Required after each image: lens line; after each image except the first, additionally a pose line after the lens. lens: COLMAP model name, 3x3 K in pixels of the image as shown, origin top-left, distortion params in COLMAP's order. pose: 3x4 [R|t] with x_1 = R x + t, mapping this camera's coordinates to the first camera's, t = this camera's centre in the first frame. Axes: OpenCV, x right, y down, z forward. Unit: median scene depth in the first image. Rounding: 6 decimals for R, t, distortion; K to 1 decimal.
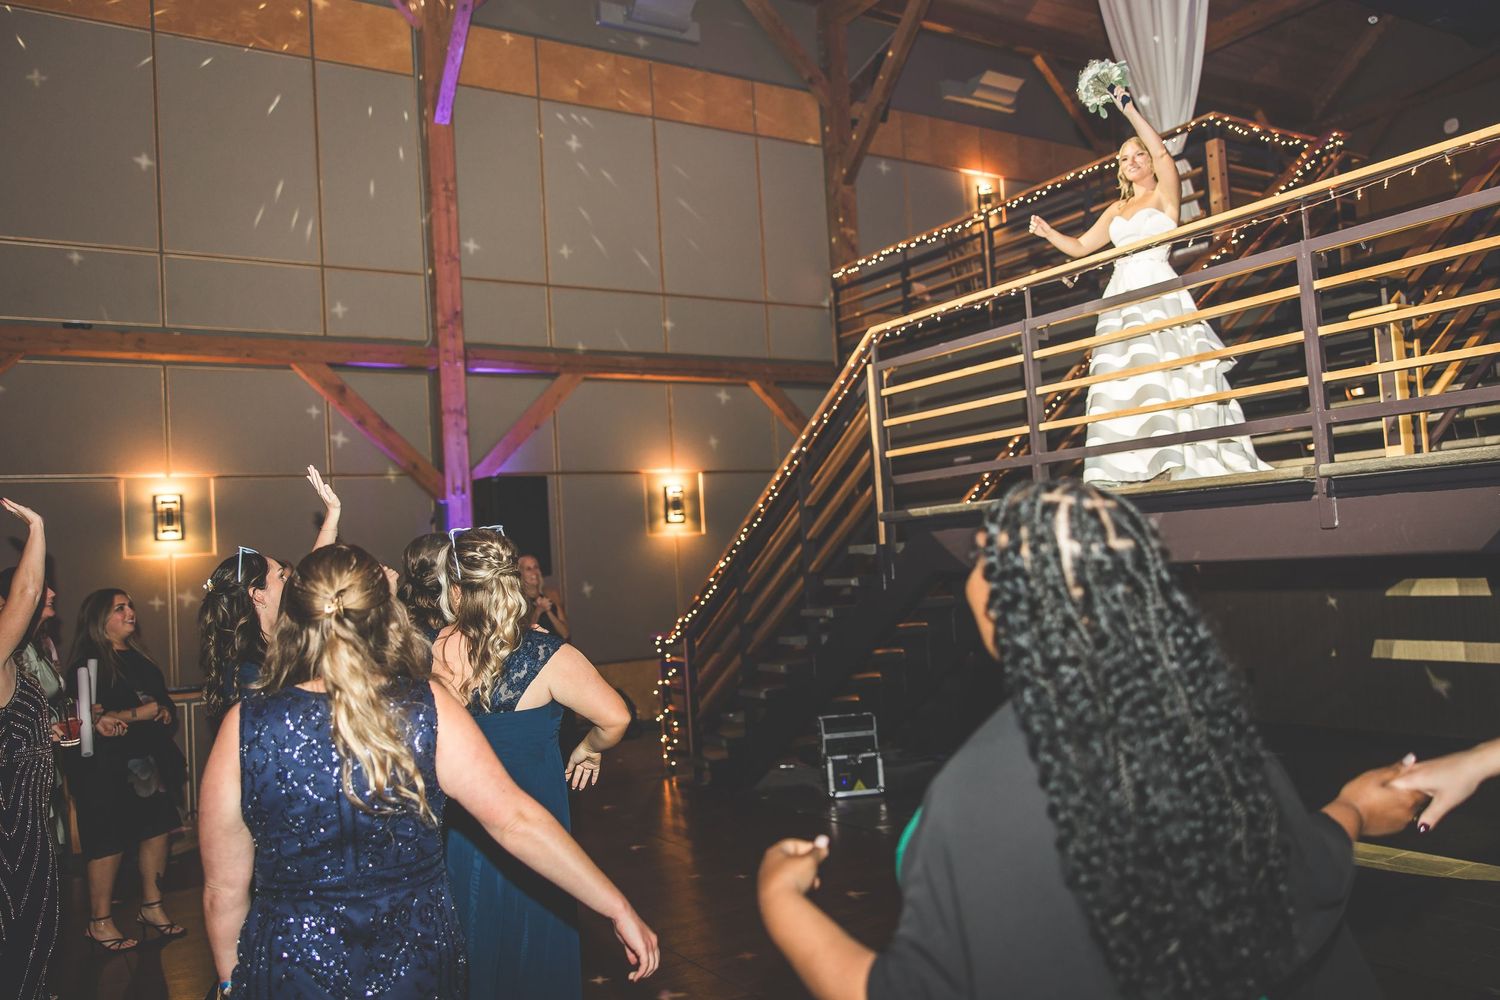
lens RADIAL K [[1187.0, 0, 752.3], [0, 1187.0, 503.9], [0, 0, 1]] dist [0.002501, 0.009314]
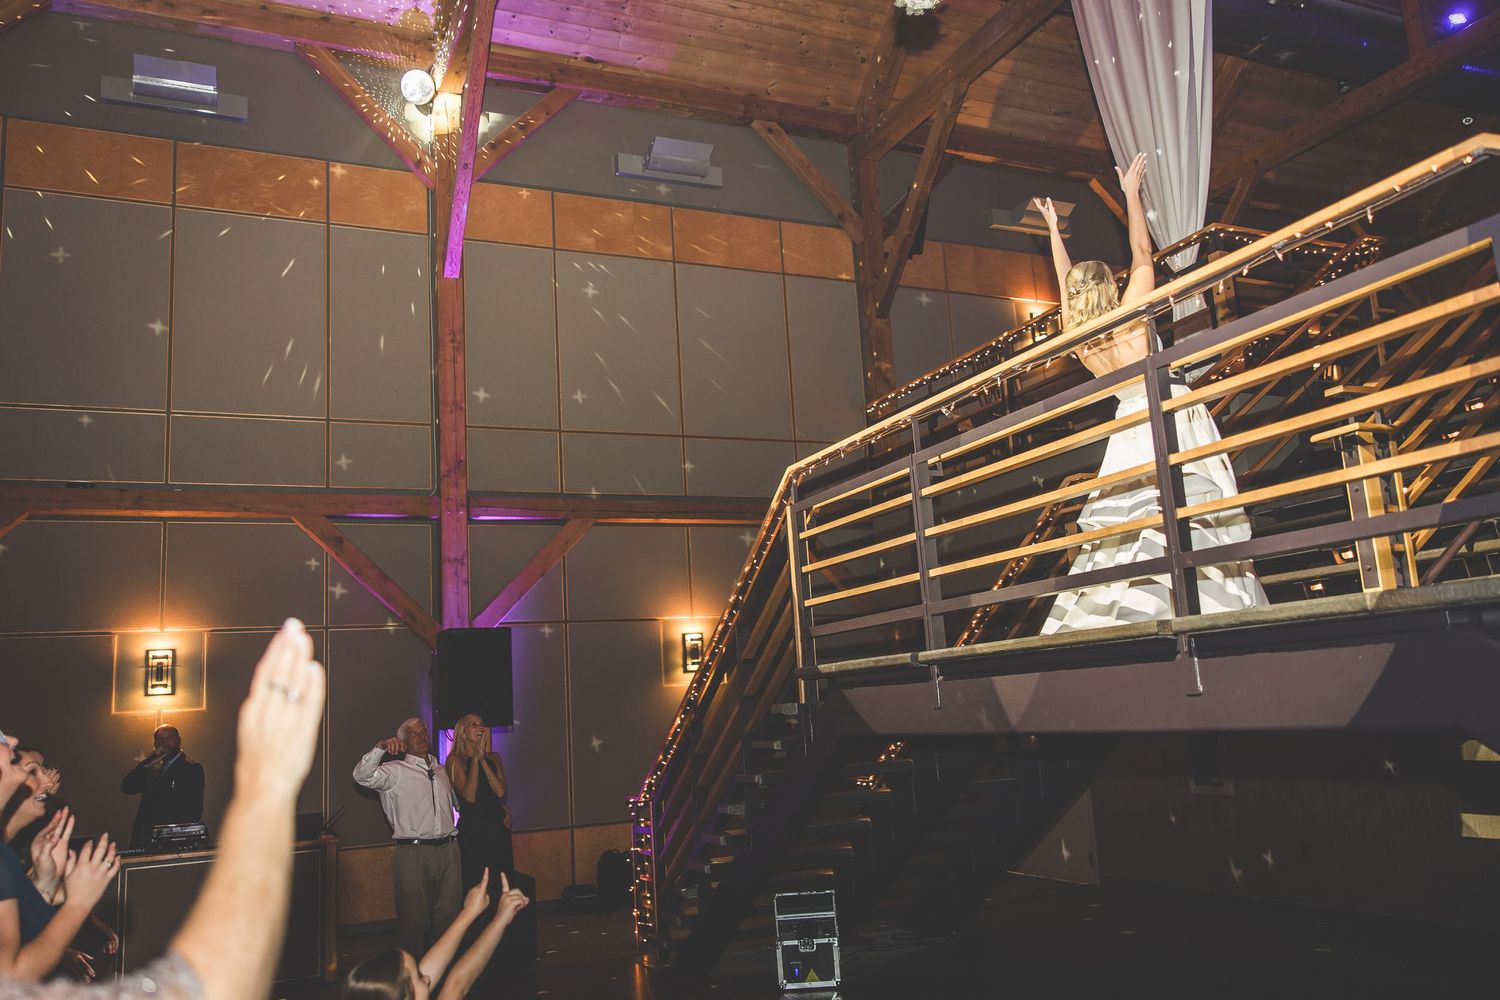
lens RADIAL K [[1191.7, 0, 752.5], [0, 1191.7, 498.9], [0, 0, 1]] dist [0.007043, 0.007496]
pose [[0.990517, -0.024924, -0.135110, 0.128453], [0.008637, 0.992758, -0.119820, -0.007833], [0.137118, 0.117517, 0.983559, 0.054402]]
